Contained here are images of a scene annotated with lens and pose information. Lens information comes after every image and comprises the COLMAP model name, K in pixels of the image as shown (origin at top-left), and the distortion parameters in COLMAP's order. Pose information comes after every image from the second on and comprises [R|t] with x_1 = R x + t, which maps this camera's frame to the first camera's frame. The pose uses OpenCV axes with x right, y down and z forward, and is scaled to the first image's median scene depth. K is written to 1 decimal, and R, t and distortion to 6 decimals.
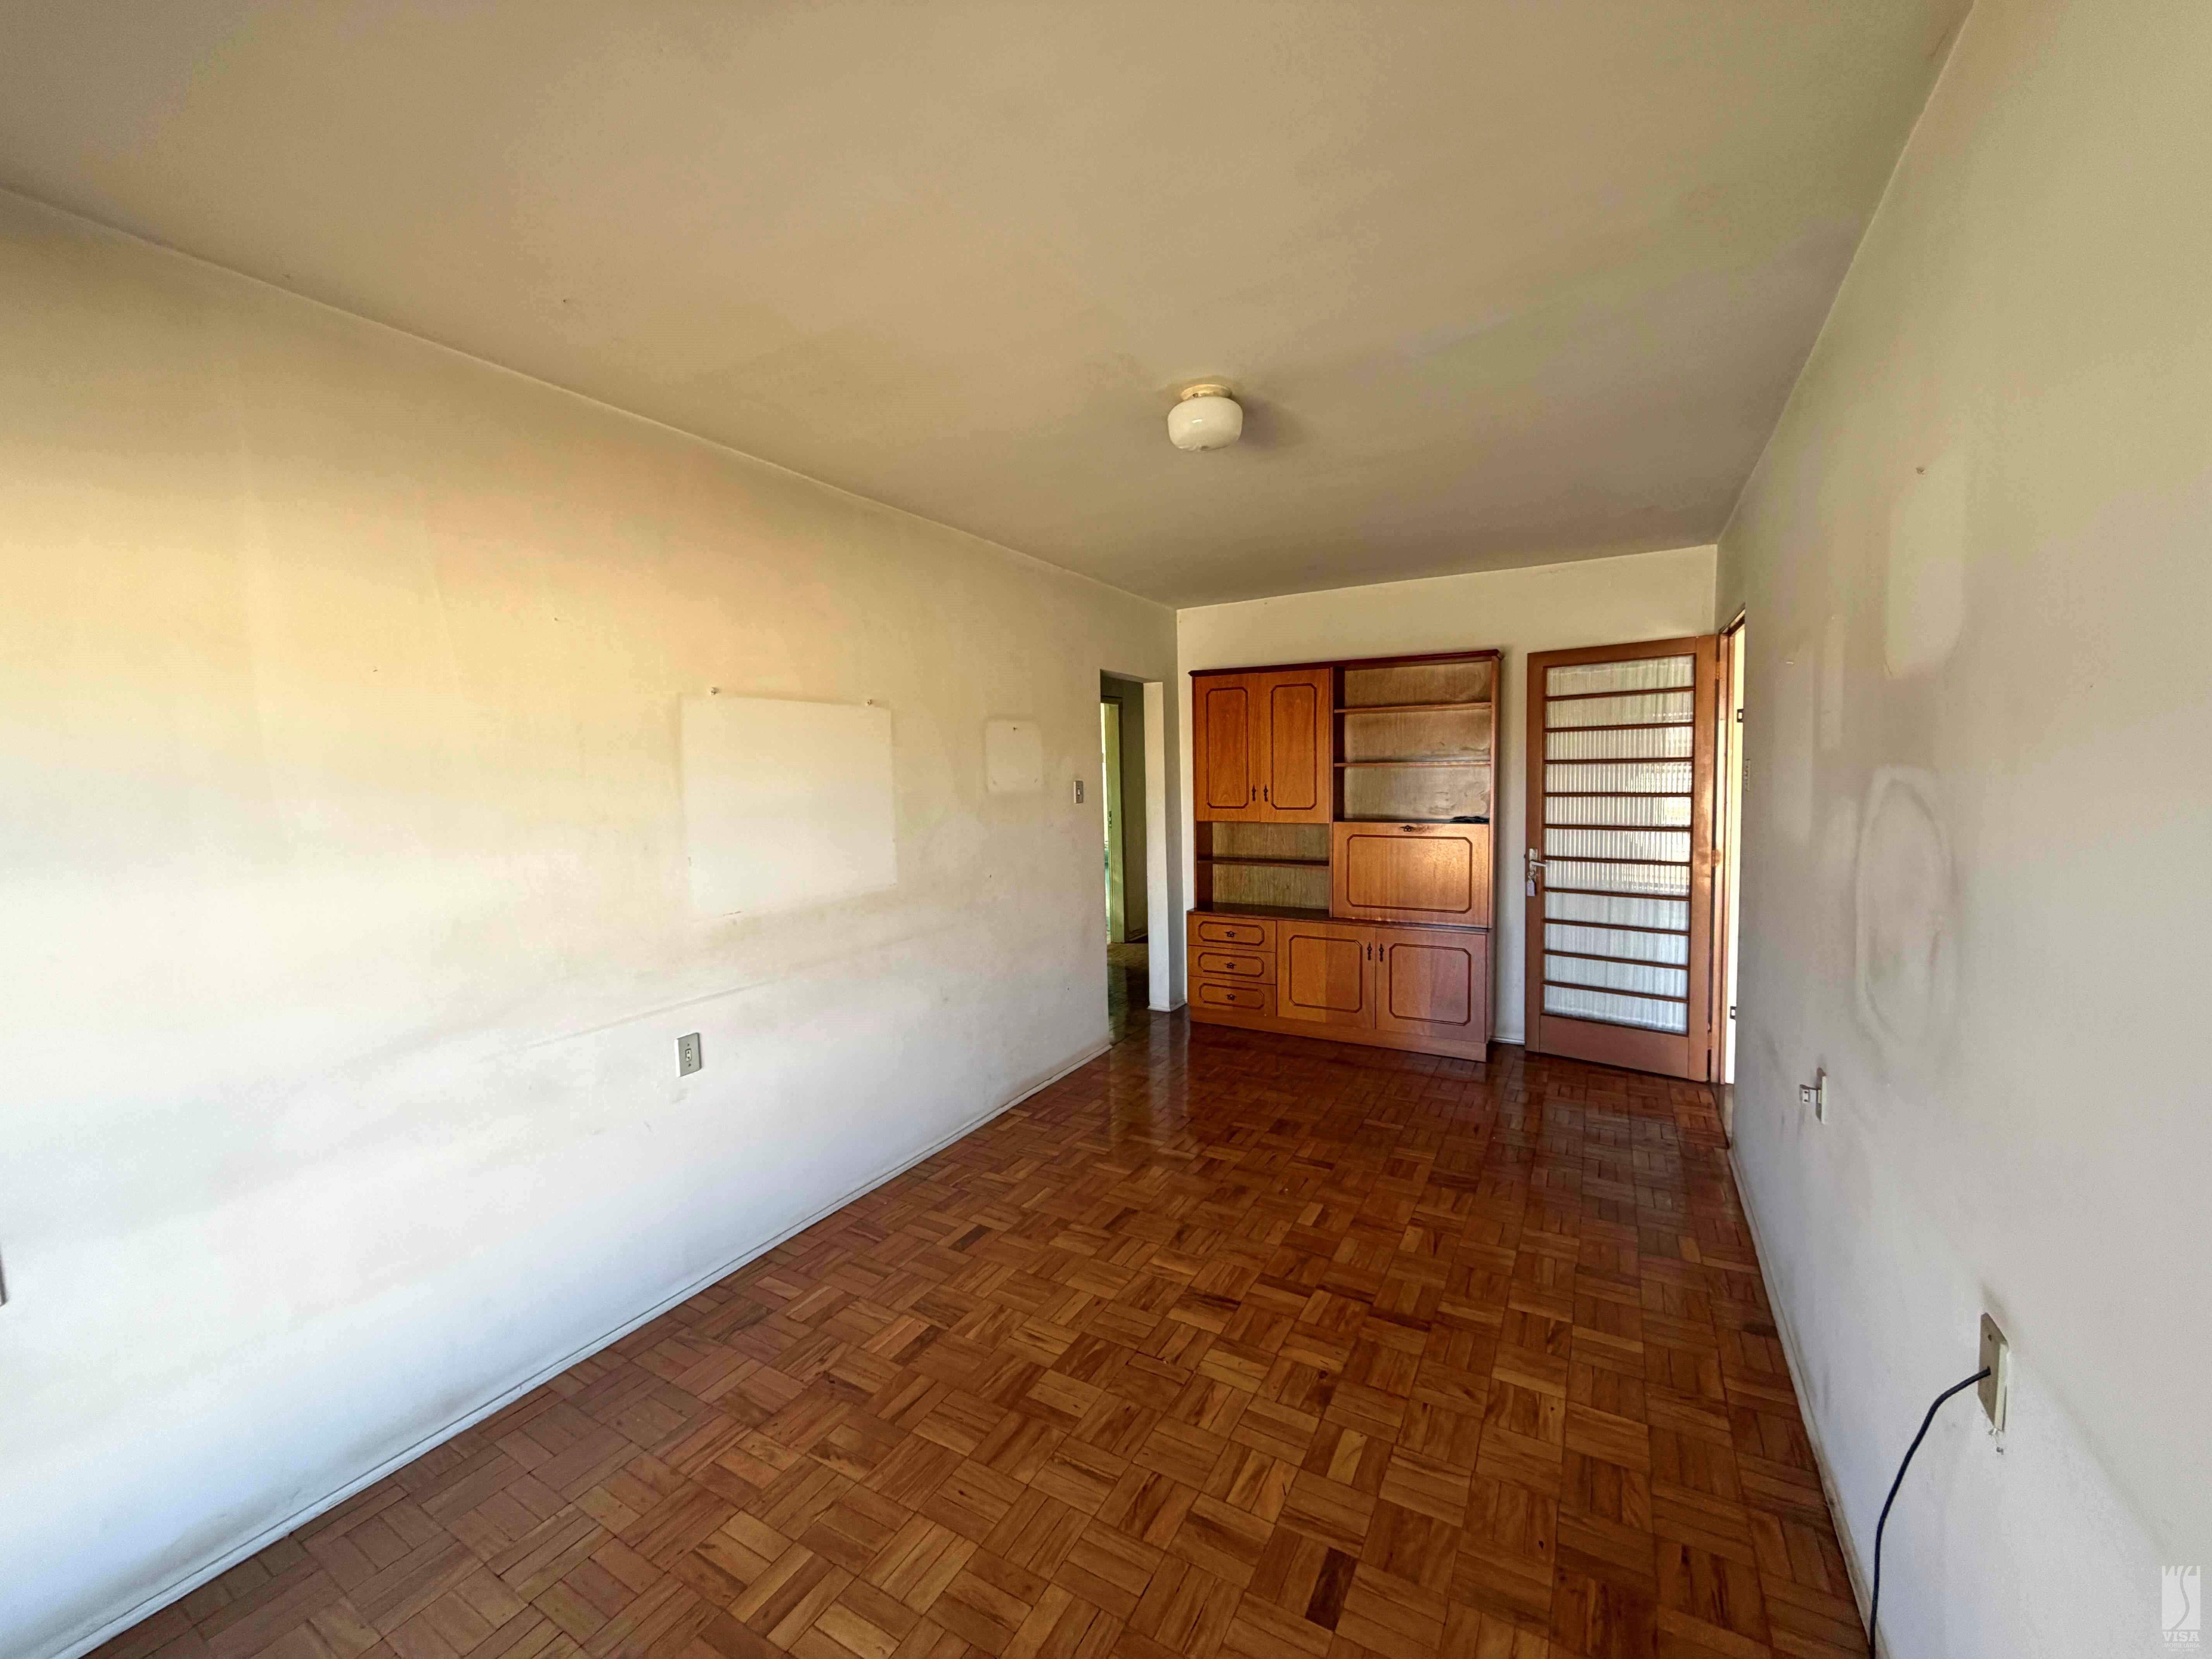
lens RADIAL K [[878.4, 0, 1103.0], [0, 878.4, 826.9], [0, 0, 1]] dist [0.000872, -0.000324]
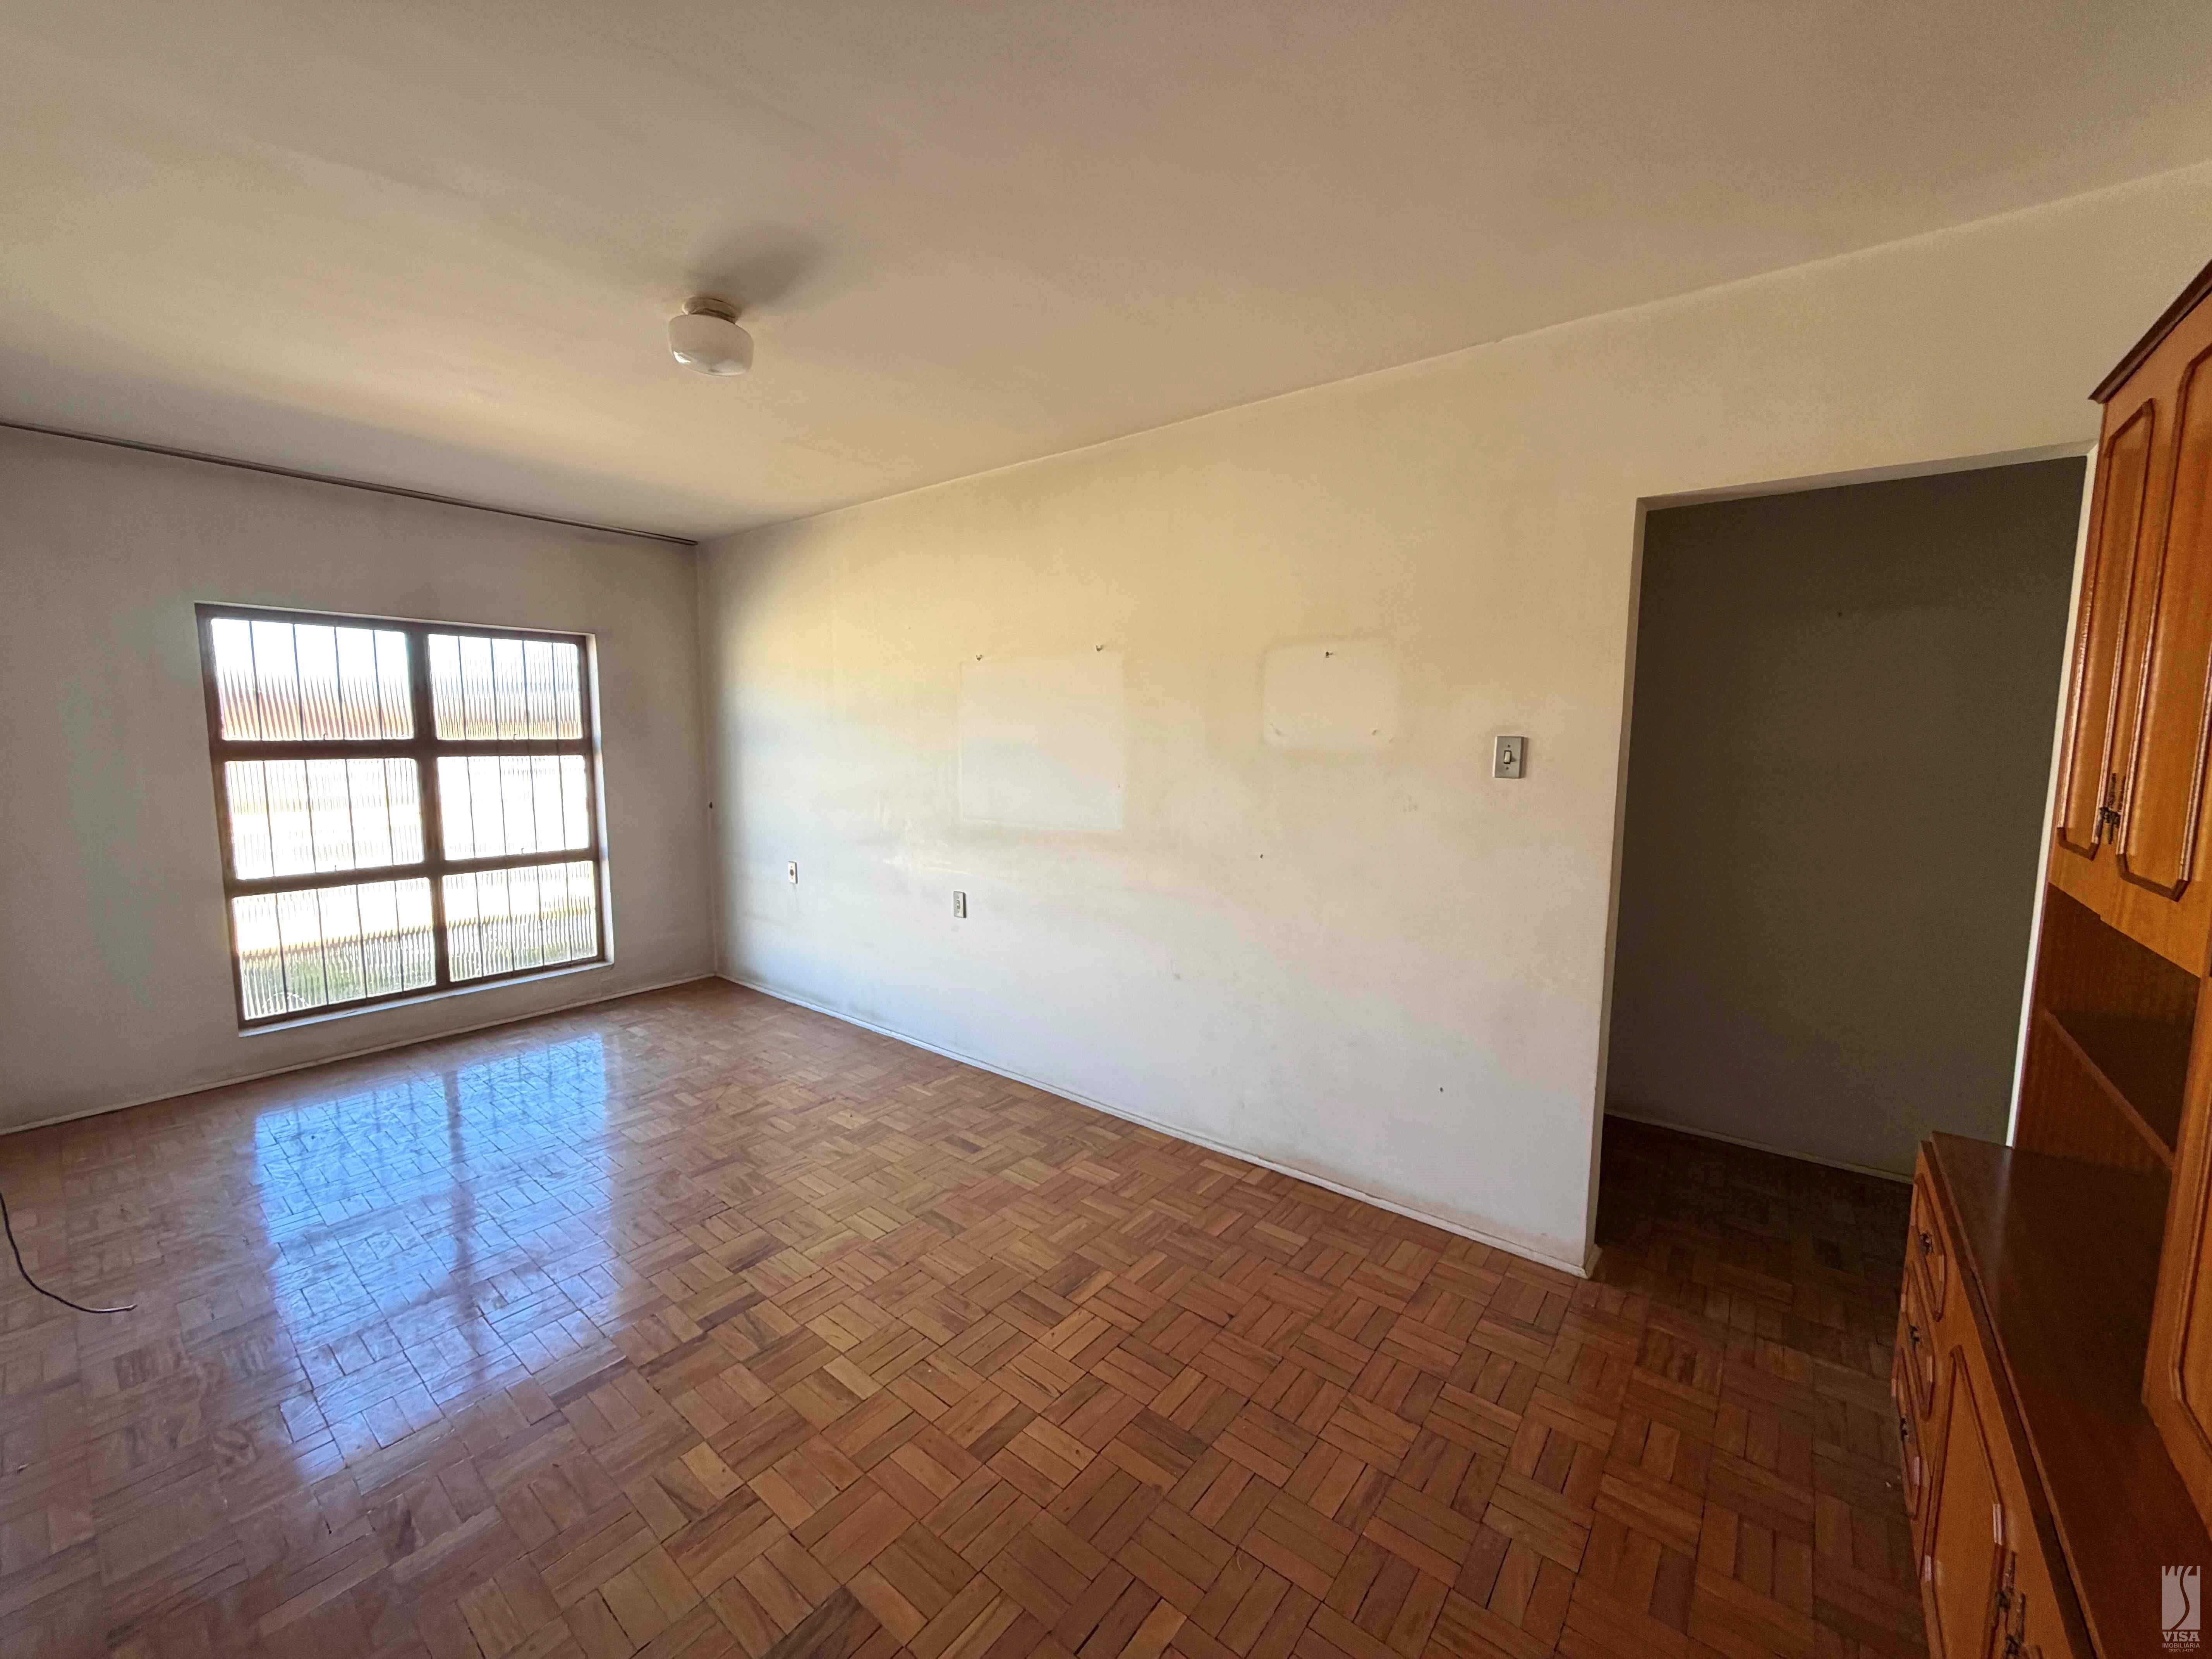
lens RADIAL K [[878.4, 0, 1103.5], [0, 878.4, 823.9], [0, 0, 1]] dist [0.000872, -0.000324]
pose [[-0.160074, 0.128237, -0.978740, 0.742359], [-0.061707, 0.988286, 0.139580, -0.080228], [0.985174, 0.082738, -0.150286, 1.148174]]
